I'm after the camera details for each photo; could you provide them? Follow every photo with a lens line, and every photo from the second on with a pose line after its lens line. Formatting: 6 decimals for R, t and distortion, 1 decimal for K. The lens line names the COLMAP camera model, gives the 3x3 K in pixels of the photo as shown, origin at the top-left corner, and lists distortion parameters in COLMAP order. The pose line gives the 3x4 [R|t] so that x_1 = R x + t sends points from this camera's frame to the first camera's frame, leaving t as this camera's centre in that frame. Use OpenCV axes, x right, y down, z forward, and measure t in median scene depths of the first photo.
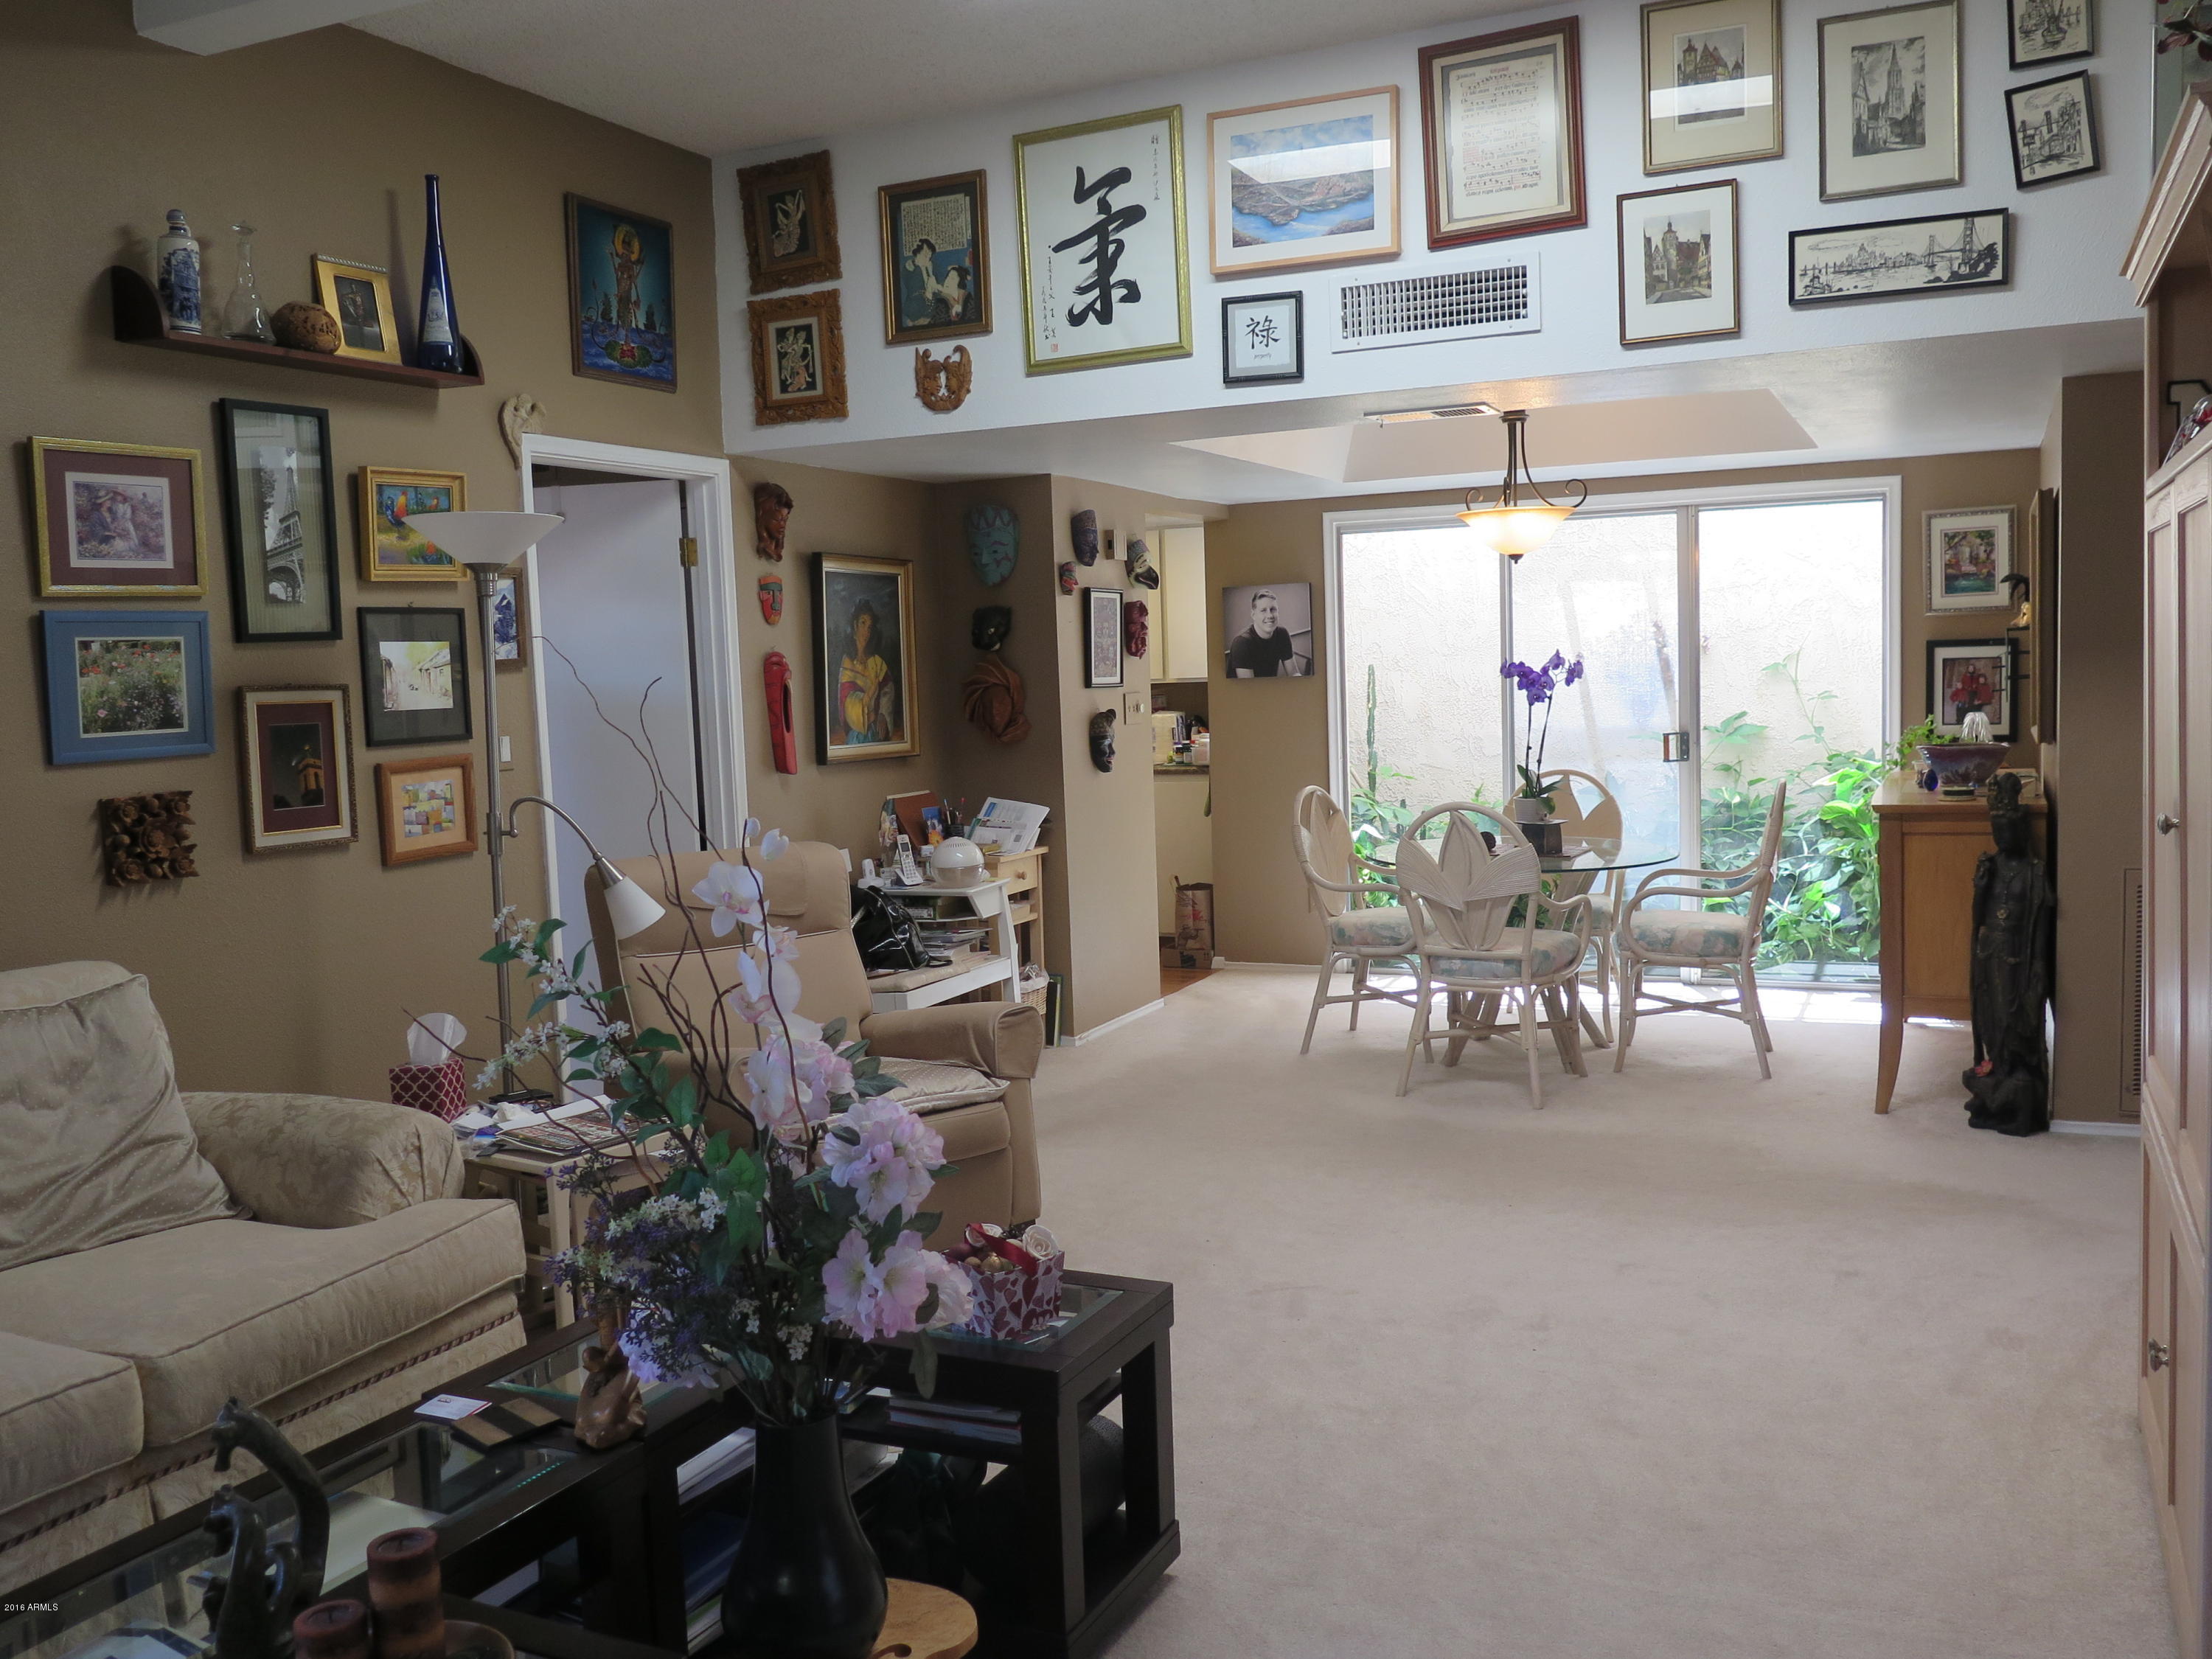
lens RADIAL K [[1853.7, 0, 1110.3], [0, 1853.7, 829.3], [0, 0, 1]] dist [-0.018633, -0.001268]
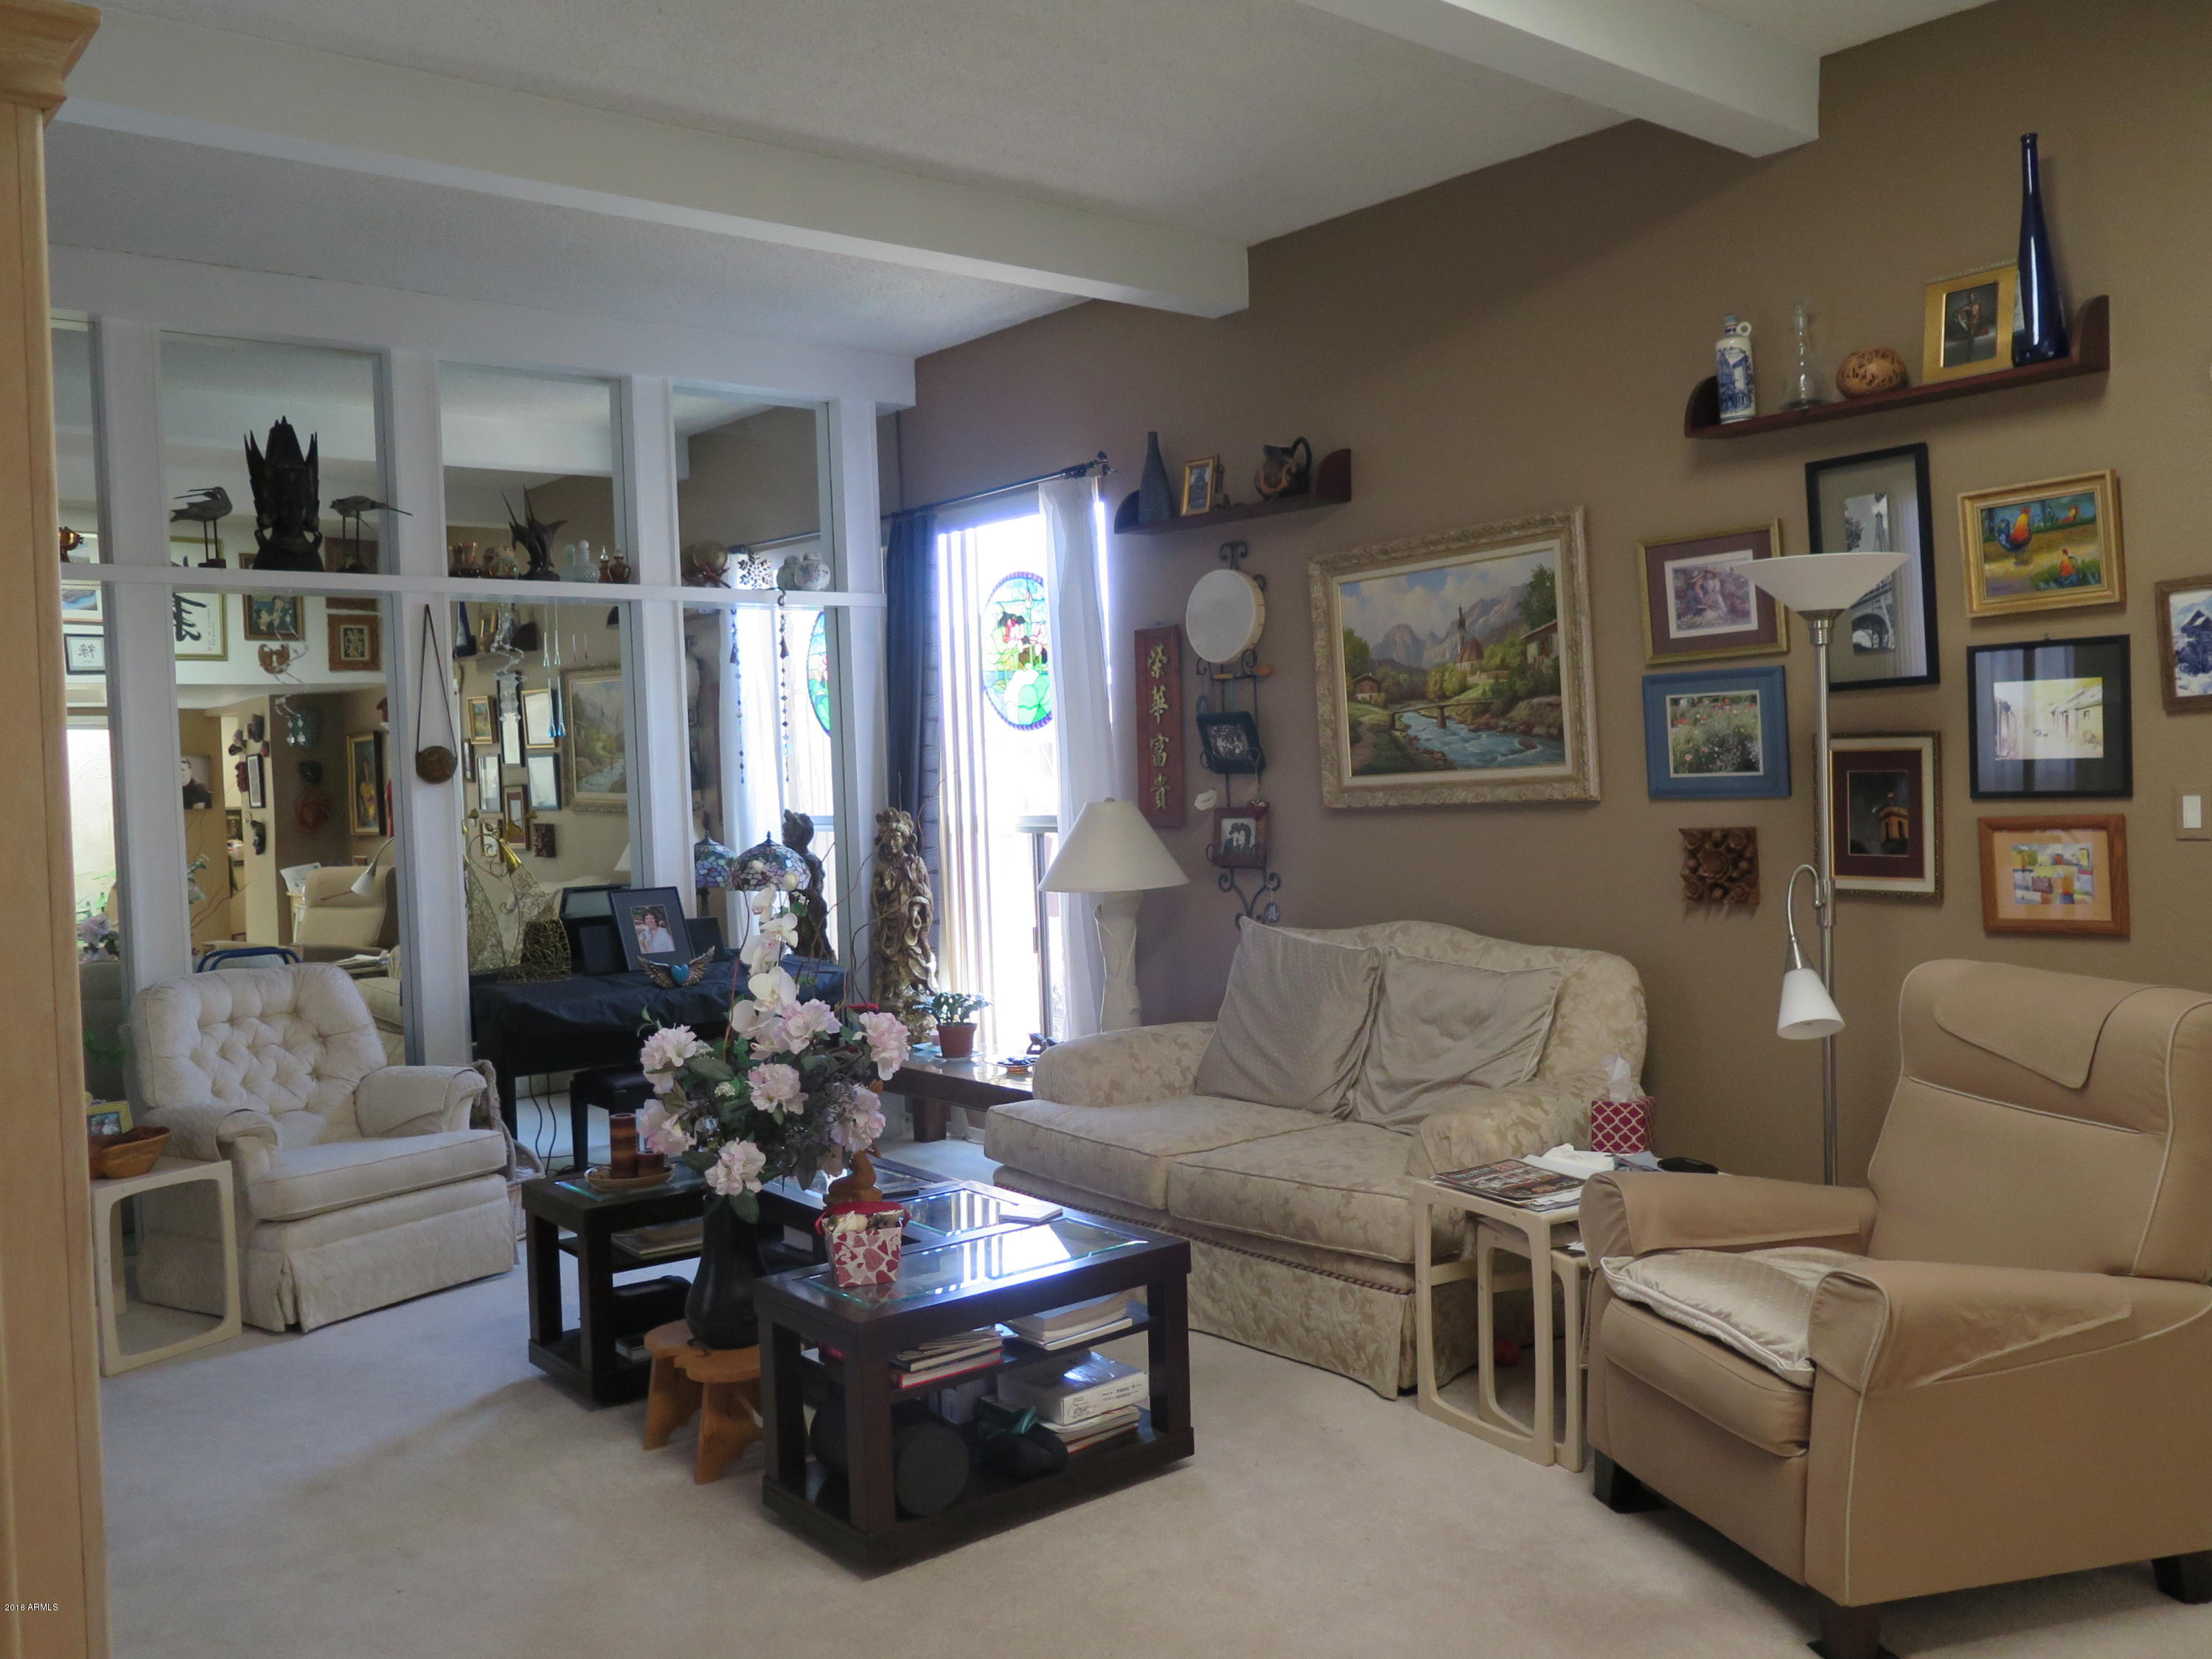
lens RADIAL K [[1853.7, 0, 1110.3], [0, 1853.7, 829.3], [0, 0, 1]] dist [-0.018633, -0.001268]
pose [[-0.421679, 0.077157, -0.903457, 0.635563], [-0.034185, 0.994312, 0.100871, -0.112419], [0.906101, 0.073420, -0.416642, 1.045066]]
